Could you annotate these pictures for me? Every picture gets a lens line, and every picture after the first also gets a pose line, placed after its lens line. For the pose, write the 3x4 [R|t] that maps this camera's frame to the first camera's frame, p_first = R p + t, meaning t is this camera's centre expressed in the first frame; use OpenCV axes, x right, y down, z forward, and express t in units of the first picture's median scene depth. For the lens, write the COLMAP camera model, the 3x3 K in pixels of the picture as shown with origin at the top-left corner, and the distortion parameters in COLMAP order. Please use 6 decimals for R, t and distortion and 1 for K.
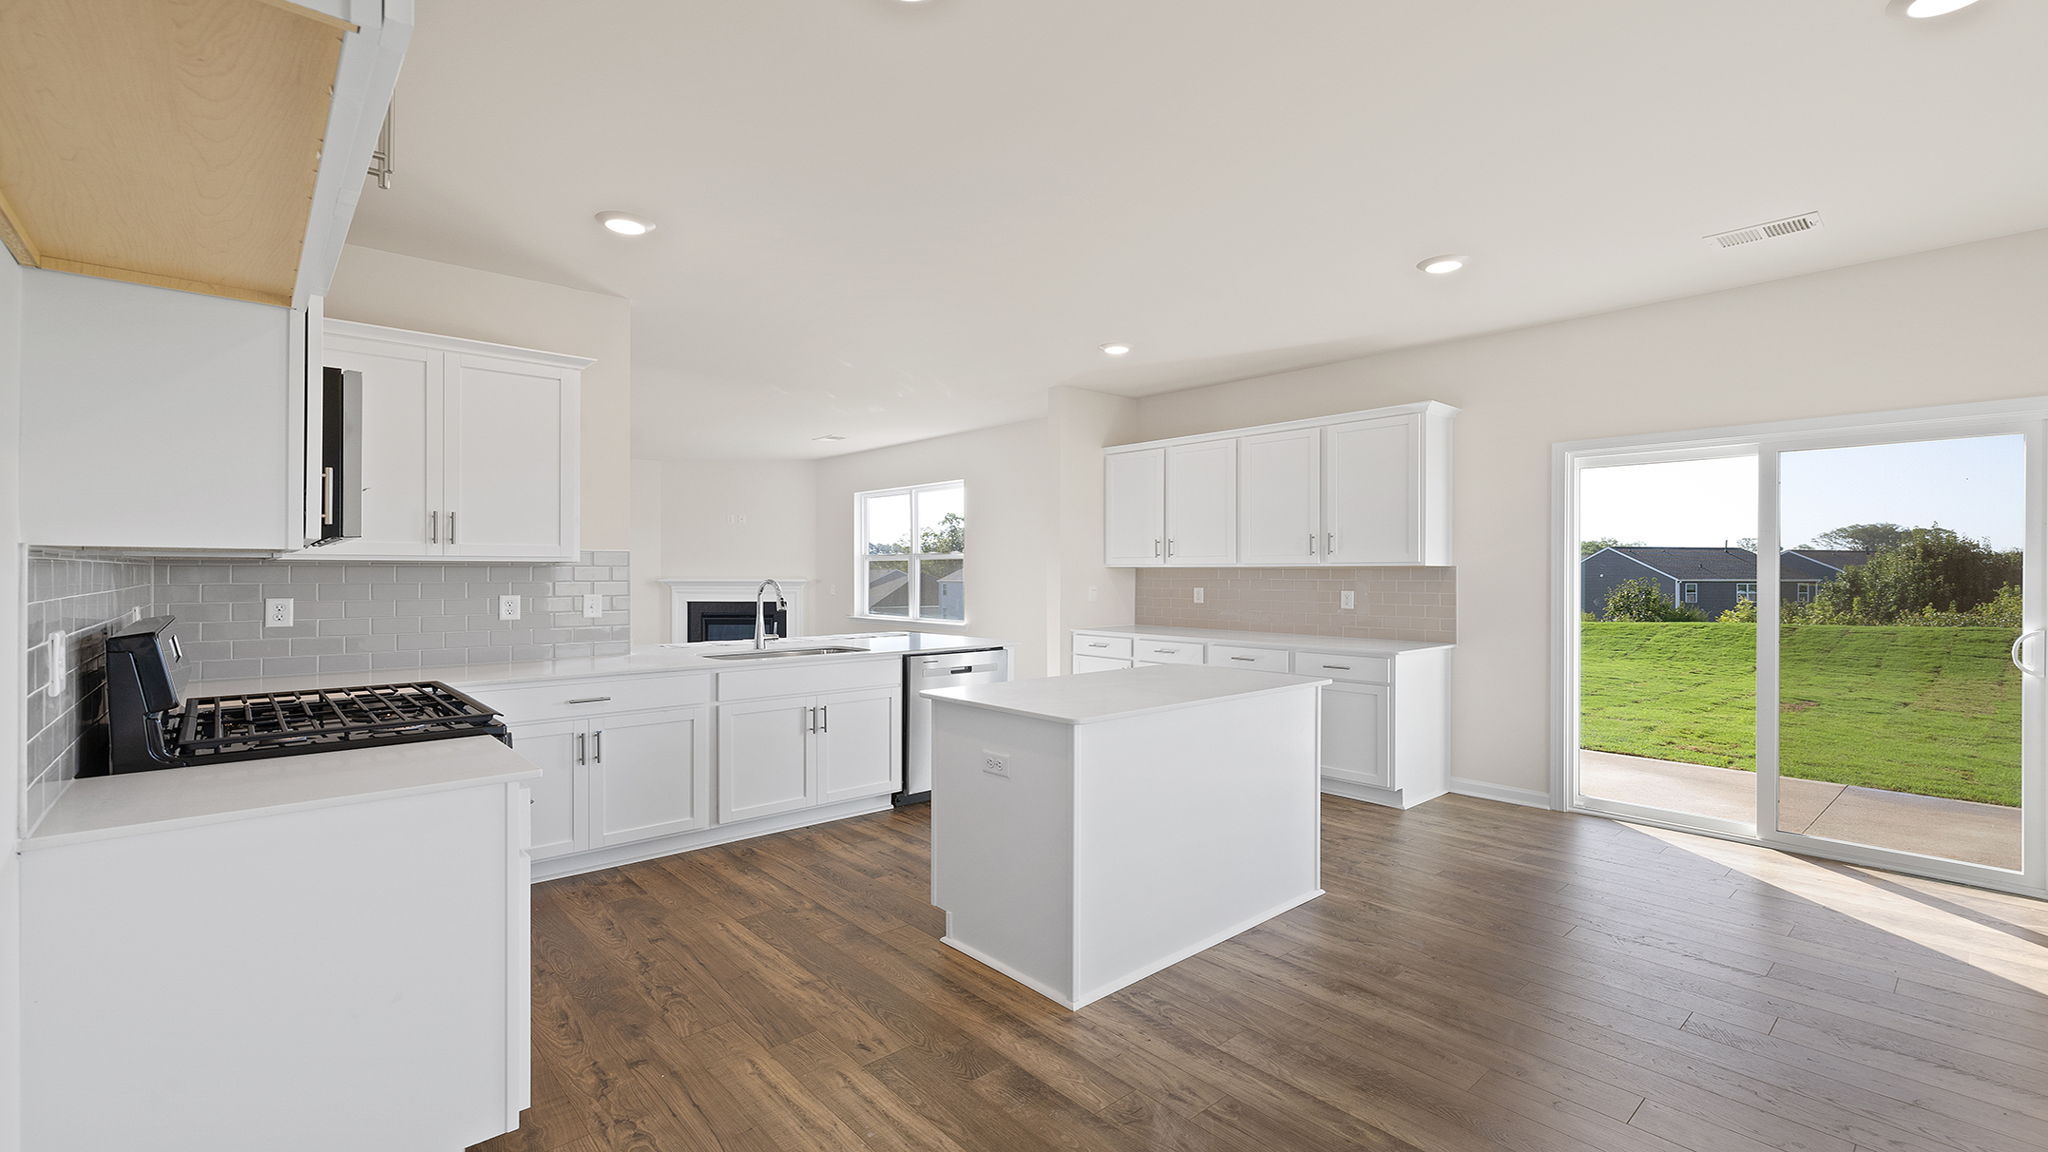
lens RADIAL K [[872.0, 0, 1017.0], [0, 872.0, 571.2], [0, 0, 1]] dist [0.002592, 0.000390]
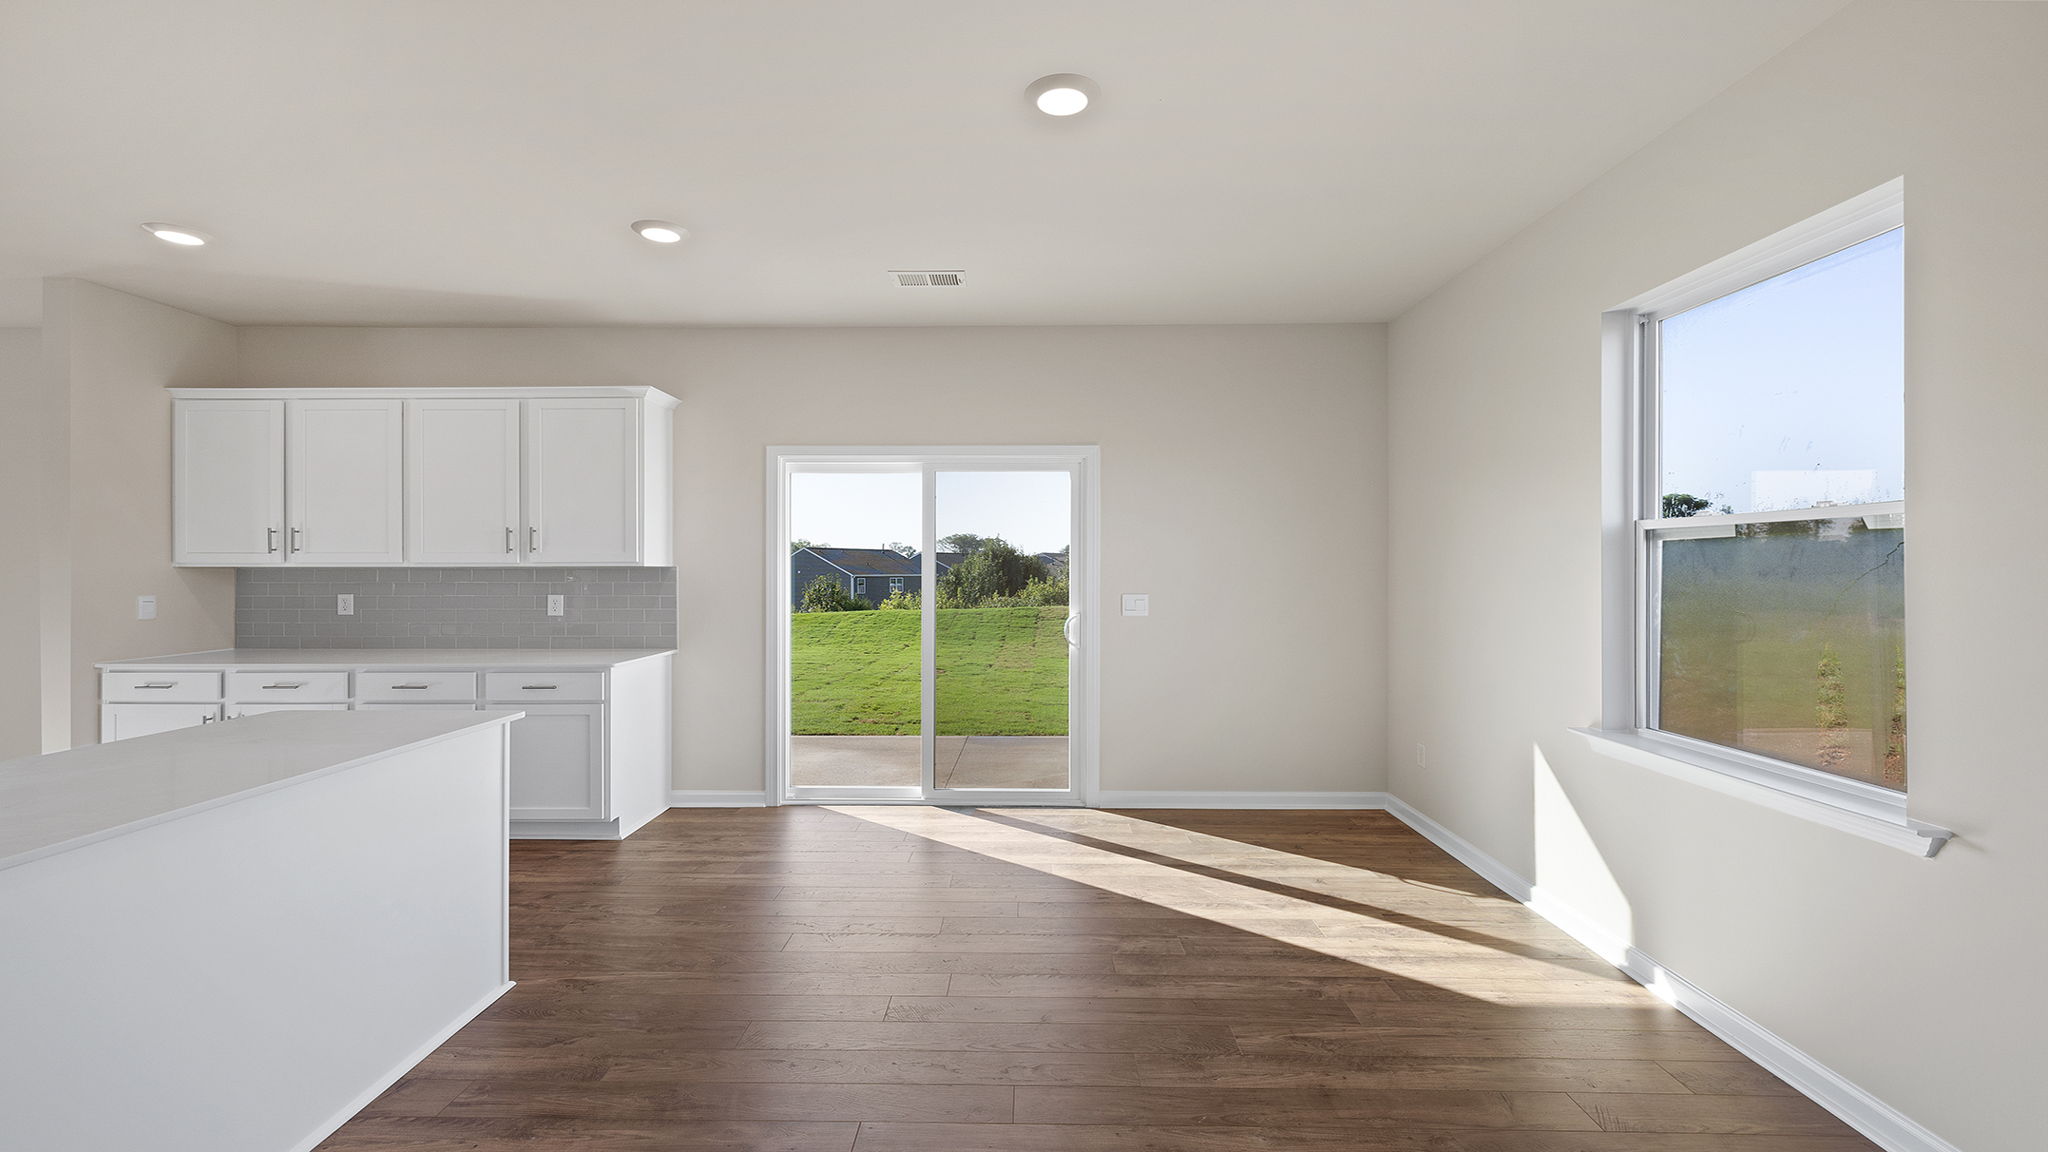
lens RADIAL K [[872.0, 0, 1017.0], [0, 872.0, 571.2], [0, 0, 1]] dist [0.002592, 0.000390]
pose [[0.670749, -0.004007, 0.741674, 0.055122], [0.001608, 0.999991, 0.003949, -0.004224], [-0.741683, -0.001456, 0.670749, 0.102861]]
